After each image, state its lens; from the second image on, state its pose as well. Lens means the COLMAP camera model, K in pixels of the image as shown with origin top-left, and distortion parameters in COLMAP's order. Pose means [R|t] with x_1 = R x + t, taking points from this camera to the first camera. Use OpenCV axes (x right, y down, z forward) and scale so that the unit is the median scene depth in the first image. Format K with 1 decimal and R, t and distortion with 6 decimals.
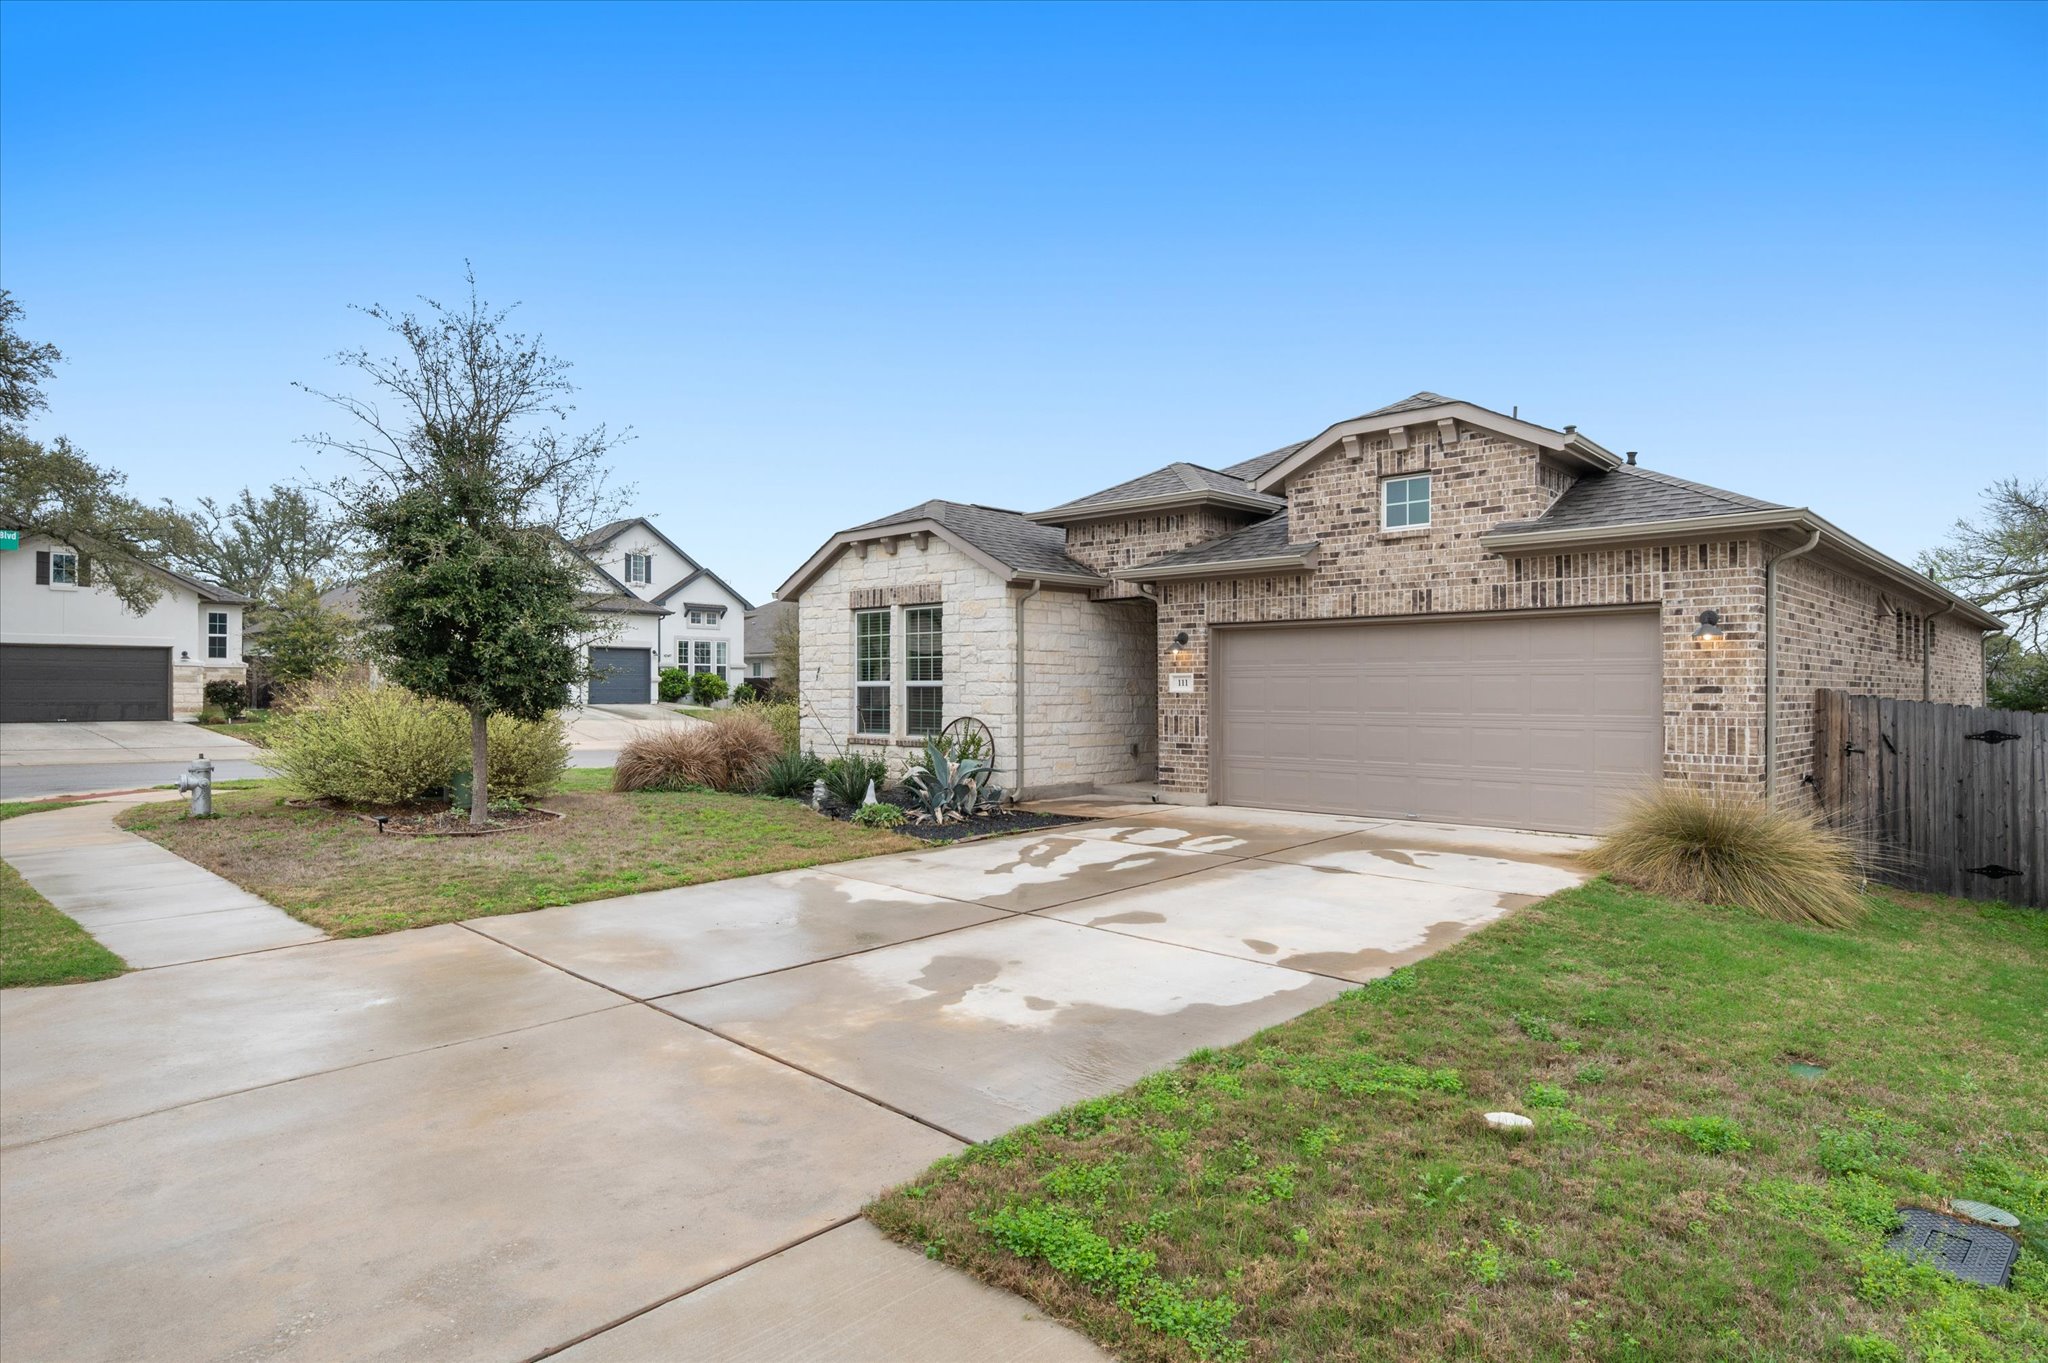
lens RADIAL K [[1098.2, 0, 1024.2], [0, 1098.2, 685.7], [0, 0, 1]] dist [0.004353, 0.000139]
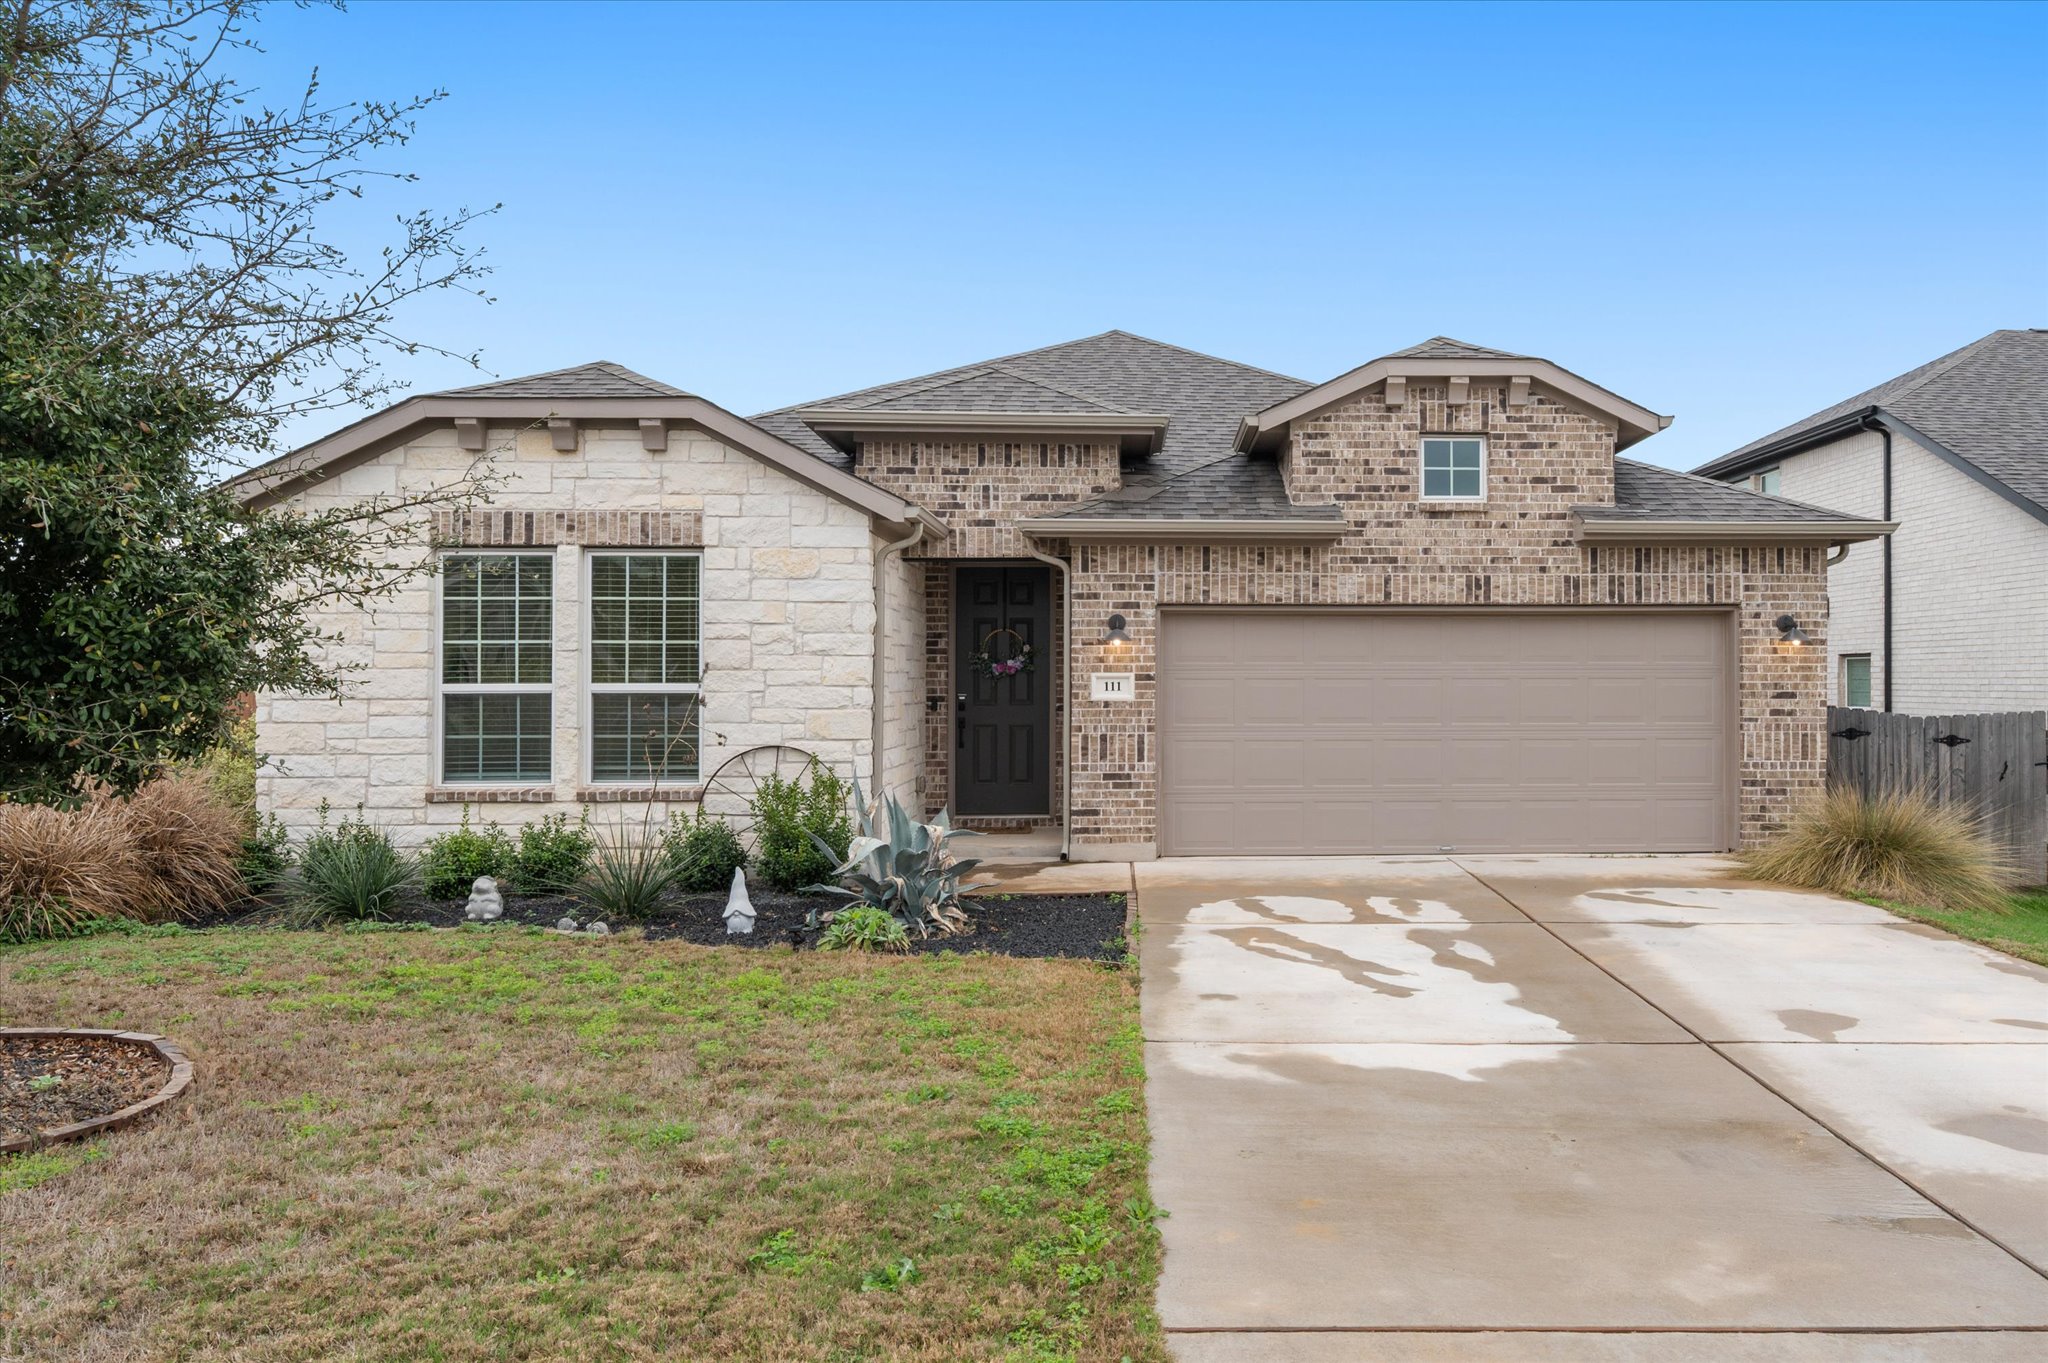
lens RADIAL K [[1423.0, 0, 1024.2], [0, 1423.0, 671.9], [0, 0, 1]] dist [-0.008122, 0.000725]
pose [[0.713460, 0.001092, 0.700695, -0.613827], [-0.000077, 0.999999, -0.001479, -0.012406], [-0.700696, 0.001002, 0.713459, 0.455413]]
